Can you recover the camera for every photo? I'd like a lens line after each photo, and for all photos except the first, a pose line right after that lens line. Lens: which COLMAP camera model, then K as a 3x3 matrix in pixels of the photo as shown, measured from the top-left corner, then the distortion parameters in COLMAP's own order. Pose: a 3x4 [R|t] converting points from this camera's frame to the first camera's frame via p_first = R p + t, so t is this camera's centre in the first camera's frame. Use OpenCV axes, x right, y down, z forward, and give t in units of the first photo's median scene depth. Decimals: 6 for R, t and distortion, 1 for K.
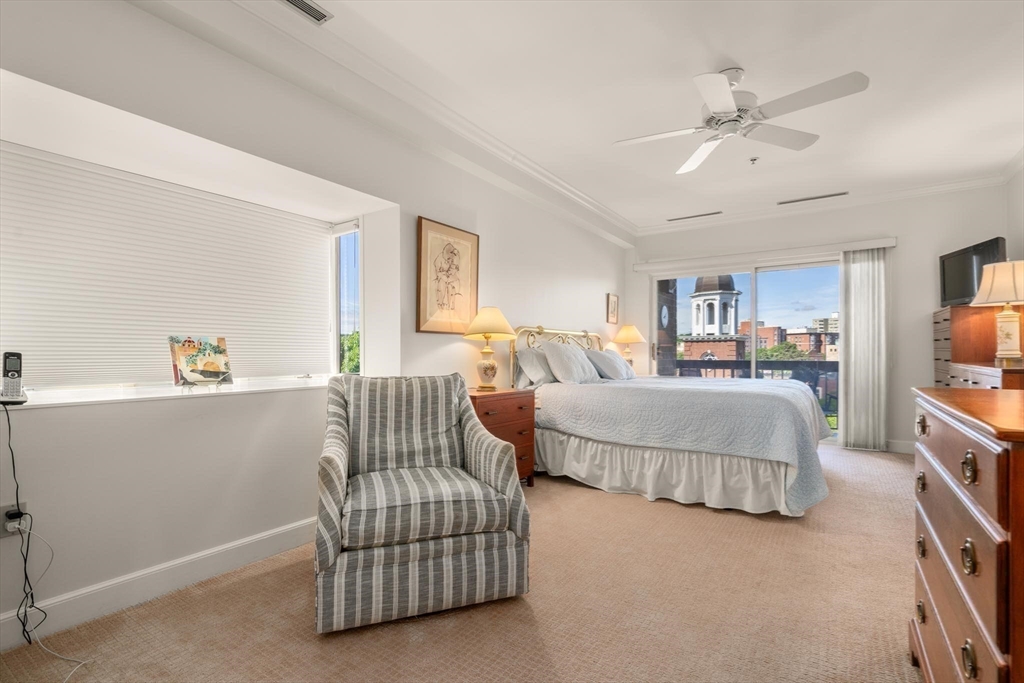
lens RADIAL K [[472.4, 0, 512.1], [0, 472.4, 356.1], [0, 0, 1]] dist [-0.006425, 0.002722]
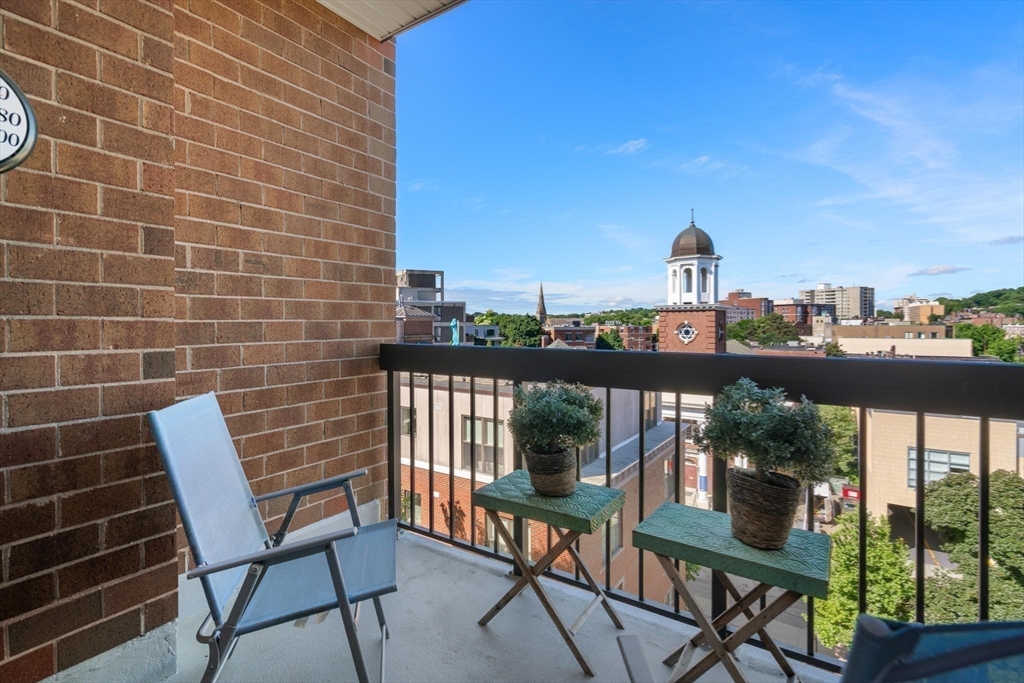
lens RADIAL K [[472.4, 0, 519.3], [0, 472.4, 331.5], [0, 0, 1]] dist [-0.006425, 0.002722]
pose [[0.999494, 0.000313, 0.031820, 0.068509], [-0.000598, 0.999960, 0.008961, -0.000169], [-0.031816, -0.008975, 0.999453, 0.105870]]
